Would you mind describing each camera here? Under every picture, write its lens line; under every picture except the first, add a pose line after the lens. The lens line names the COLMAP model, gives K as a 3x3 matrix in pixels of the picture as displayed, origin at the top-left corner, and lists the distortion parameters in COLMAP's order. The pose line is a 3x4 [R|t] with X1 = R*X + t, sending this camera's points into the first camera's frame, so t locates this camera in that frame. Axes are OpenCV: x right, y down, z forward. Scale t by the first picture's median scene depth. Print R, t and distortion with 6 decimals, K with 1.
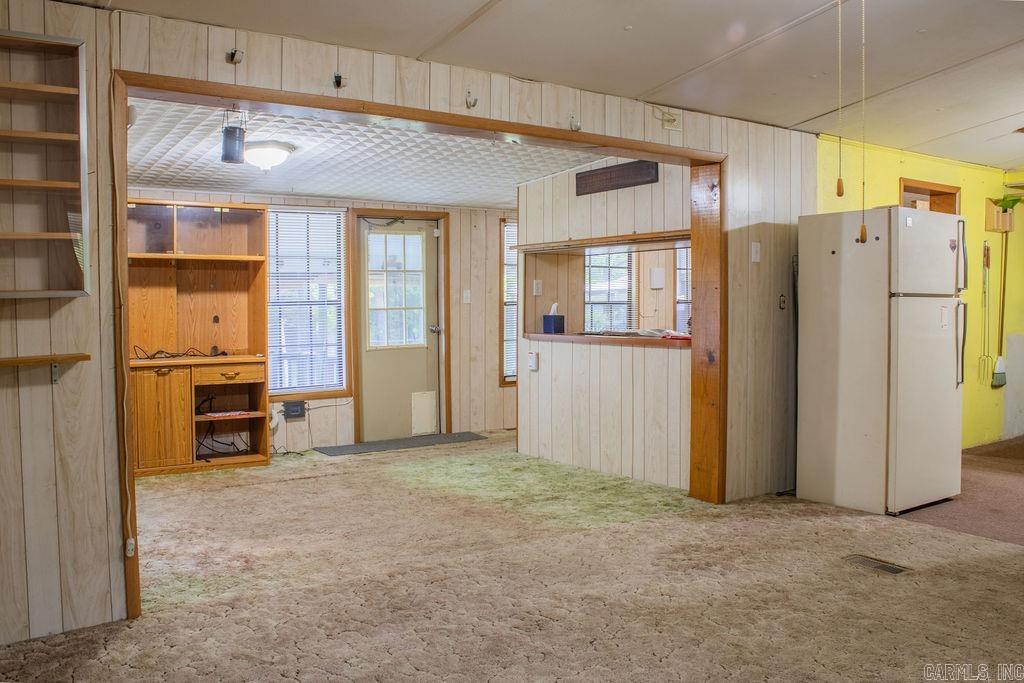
lens RADIAL K [[866.6, 0, 512.0], [0, 866.6, 341.5], [0, 0, 1]] dist [-0.165535, 0.137615]
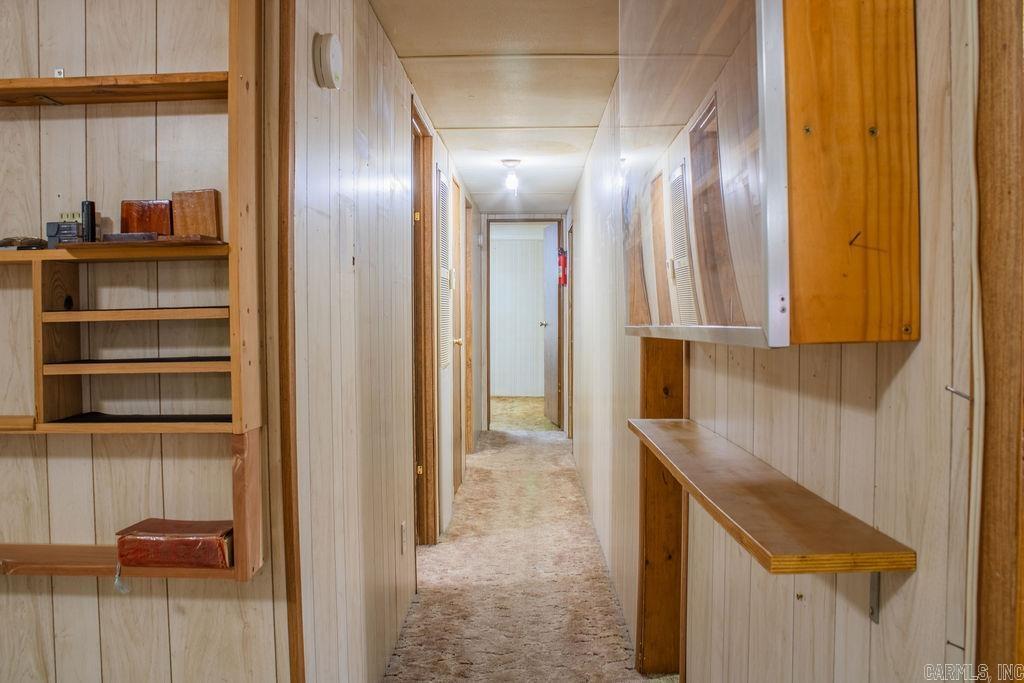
lens RADIAL K [[849.7, 0, 512.0], [0, 849.7, 341.5], [0, 0, 1]] dist [-0.158460, 0.114694]
pose [[-0.585687, 0.036590, -0.809711, -0.111196], [-0.033065, 0.997070, 0.068974, -0.034709], [0.809863, 0.067170, -0.582761, 0.526798]]
